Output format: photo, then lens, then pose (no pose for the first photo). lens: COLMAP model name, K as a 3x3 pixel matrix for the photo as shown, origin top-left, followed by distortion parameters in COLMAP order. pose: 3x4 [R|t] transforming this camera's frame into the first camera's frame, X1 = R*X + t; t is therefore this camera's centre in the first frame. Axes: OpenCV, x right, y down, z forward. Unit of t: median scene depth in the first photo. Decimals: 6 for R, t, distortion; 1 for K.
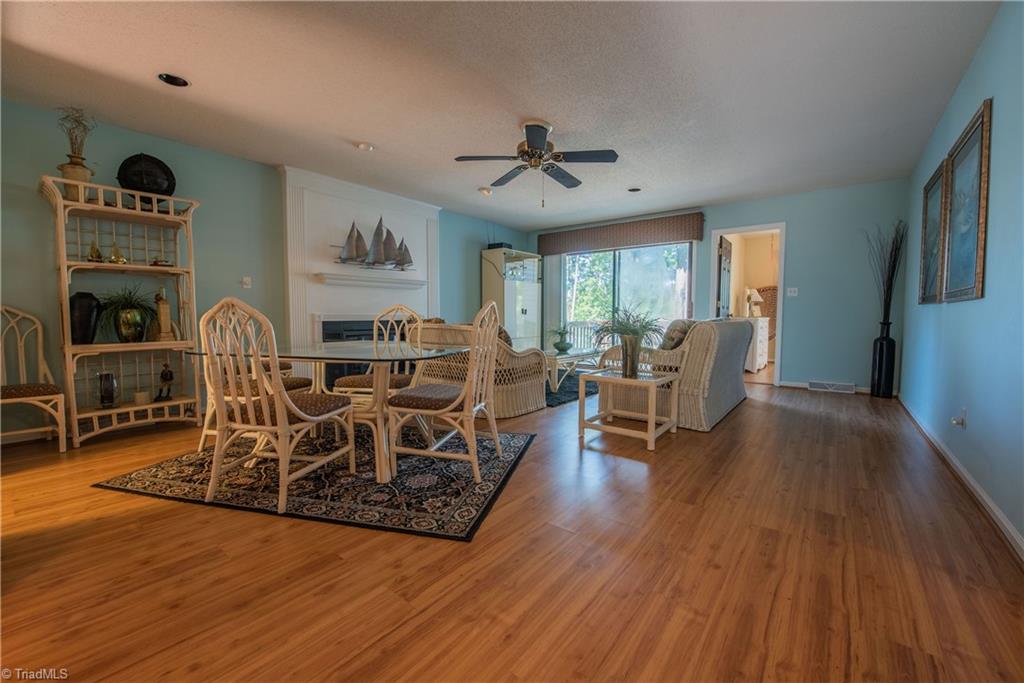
lens RADIAL K [[407.9, 0, 522.9], [0, 407.9, 339.0], [0, 0, 1]] dist [-0.016237, -0.001768]
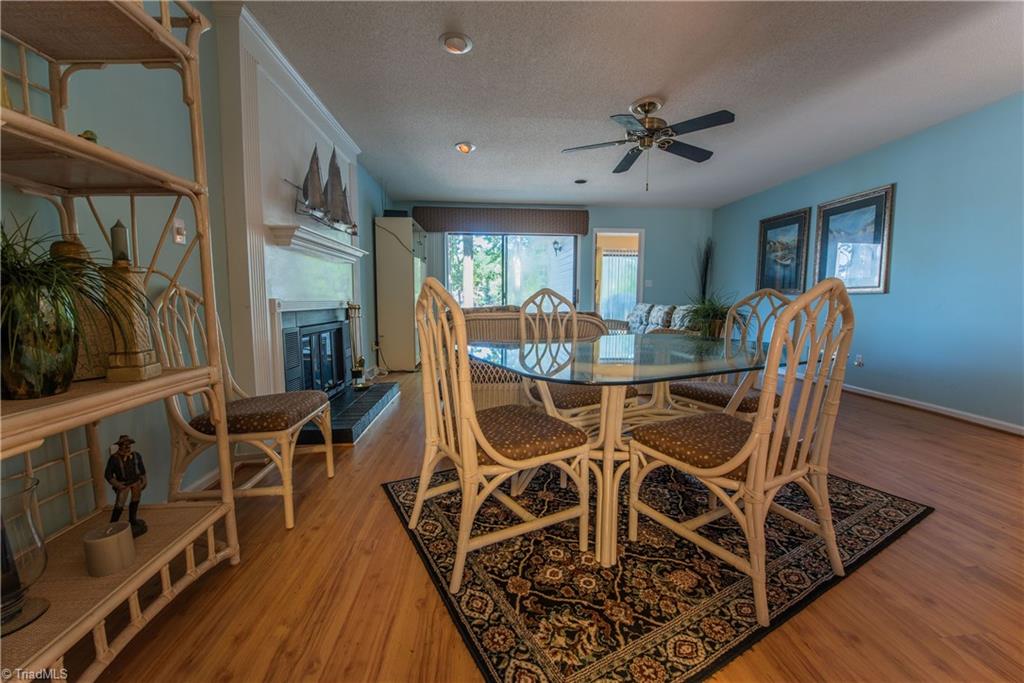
lens RADIAL K [[407.9, 0, 516.4], [0, 407.9, 336.0], [0, 0, 1]] dist [-0.016237, -0.001768]
pose [[0.741242, -0.057035, 0.668810, -0.573249], [0.037162, 0.998342, 0.043950, -0.021527], [-0.670208, -0.007723, 0.742133, 0.328698]]
